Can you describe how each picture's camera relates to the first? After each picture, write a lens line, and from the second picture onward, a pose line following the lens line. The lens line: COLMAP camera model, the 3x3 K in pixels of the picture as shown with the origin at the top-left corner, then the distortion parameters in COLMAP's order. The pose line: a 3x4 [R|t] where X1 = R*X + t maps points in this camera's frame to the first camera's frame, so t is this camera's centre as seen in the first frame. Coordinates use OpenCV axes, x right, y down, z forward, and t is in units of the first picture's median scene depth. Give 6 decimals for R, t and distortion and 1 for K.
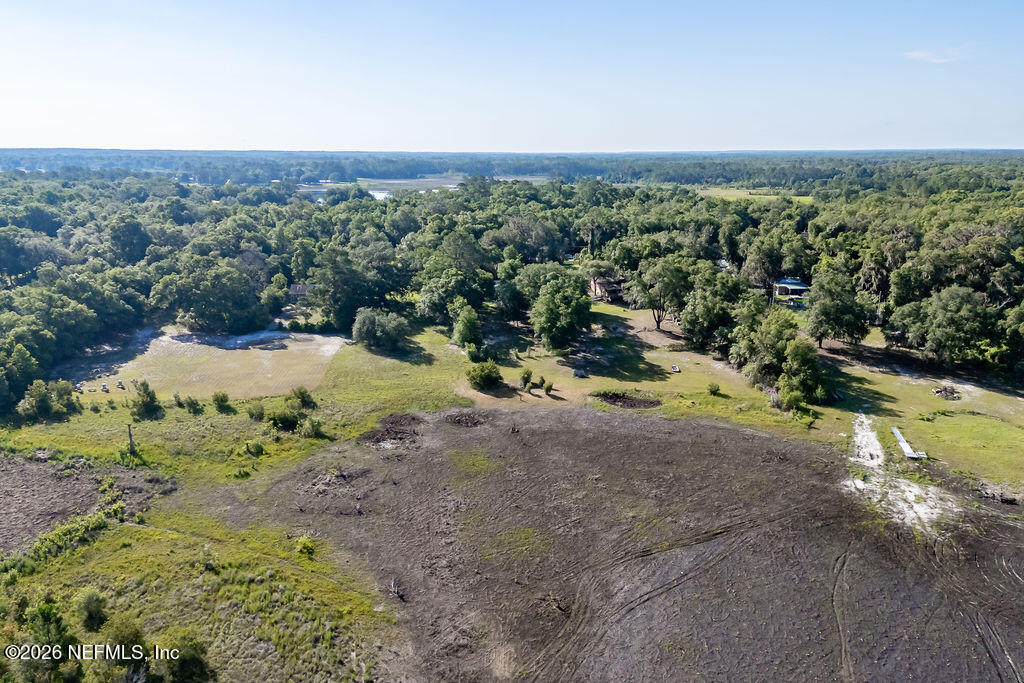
lens RADIAL K [[743.2, 0, 513.7], [0, 743.2, 372.7], [0, 0, 1]] dist [0.056432, -0.006389]
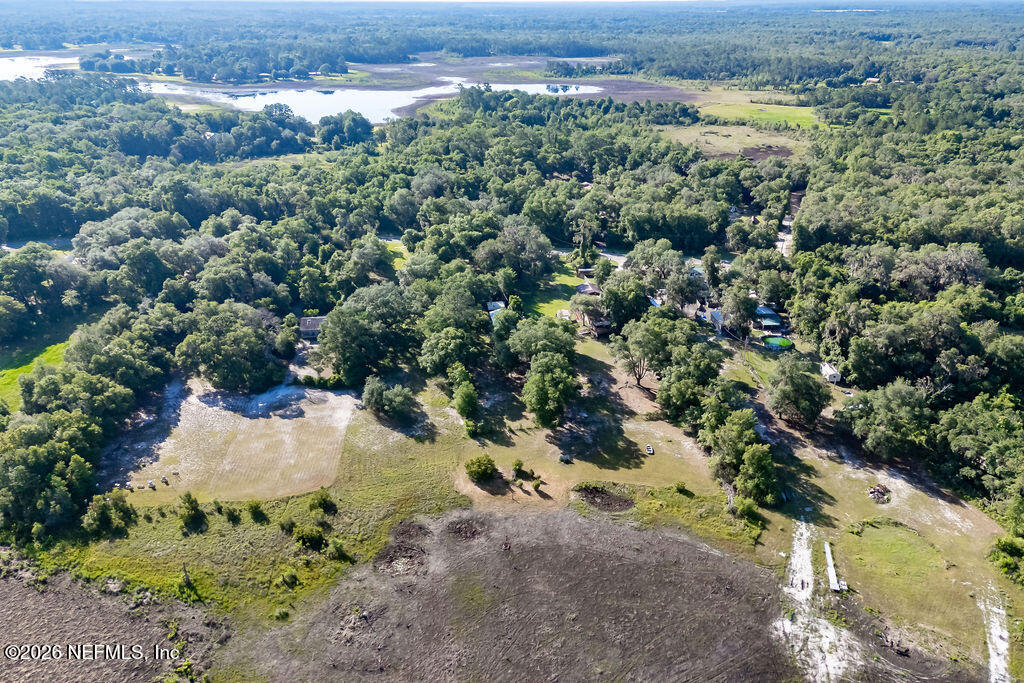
lens RADIAL K [[734.0, 0, 514.0], [0, 734.0, 368.6], [0, 0, 1]] dist [0.054005, 0.000408]
pose [[0.999981, 0.003043, 0.005380, 0.003831], [-0.003915, 0.985389, 0.170271, -0.292221], [-0.004783, -0.170289, 0.985383, -0.075524]]
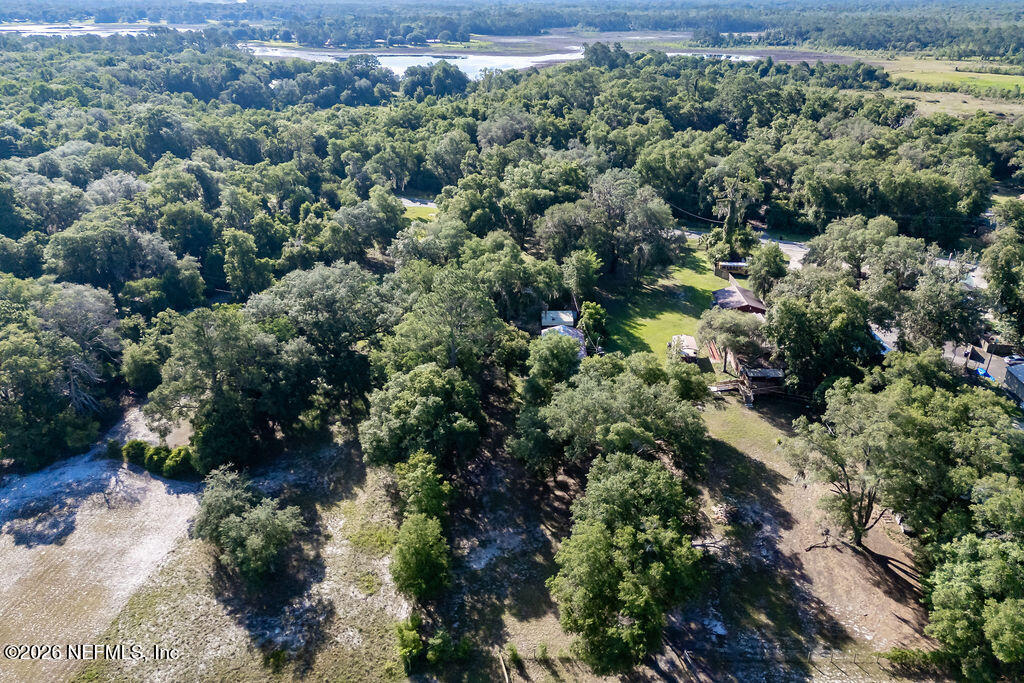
lens RADIAL K [[755.8, 0, 506.9], [0, 755.8, 331.4], [0, 0, 1]] dist [0.060150, -0.043725]
pose [[0.983496, 0.077645, -0.163423, 0.055737], [-0.056014, 0.989526, 0.133044, -0.258593], [0.172042, -0.121694, 0.977544, 0.572604]]
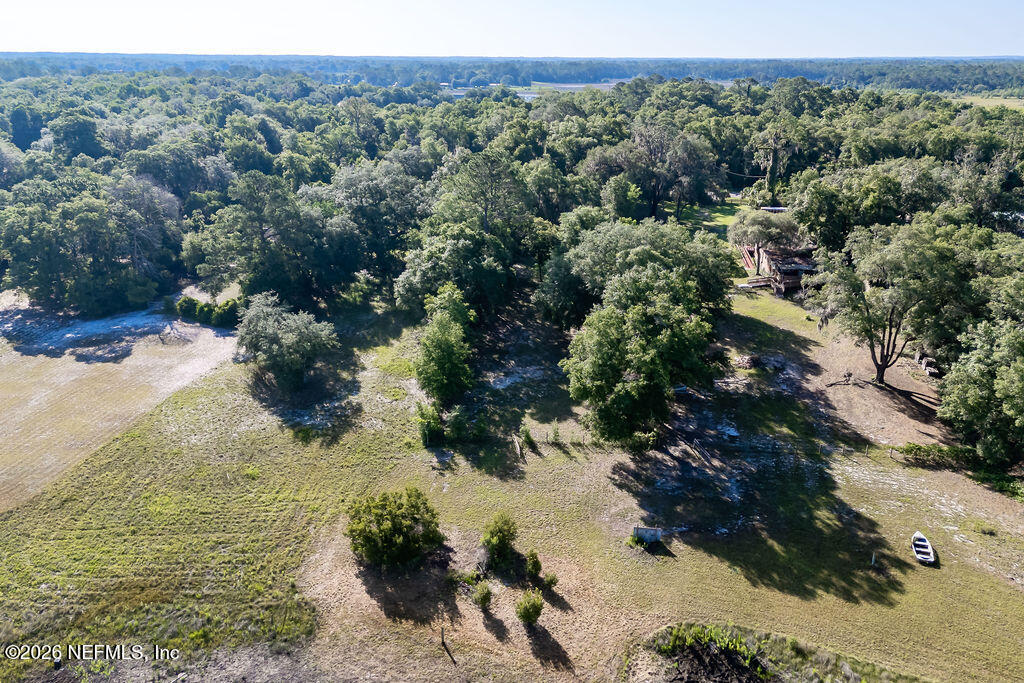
lens RADIAL K [[755.8, 0, 506.9], [0, 755.8, 331.4], [0, 0, 1]] dist [0.060150, -0.043725]
pose [[0.966291, 0.091224, -0.240749, 0.092727], [-0.077209, 0.994759, 0.067036, -0.112293], [0.245602, -0.046188, 0.968270, 0.542680]]
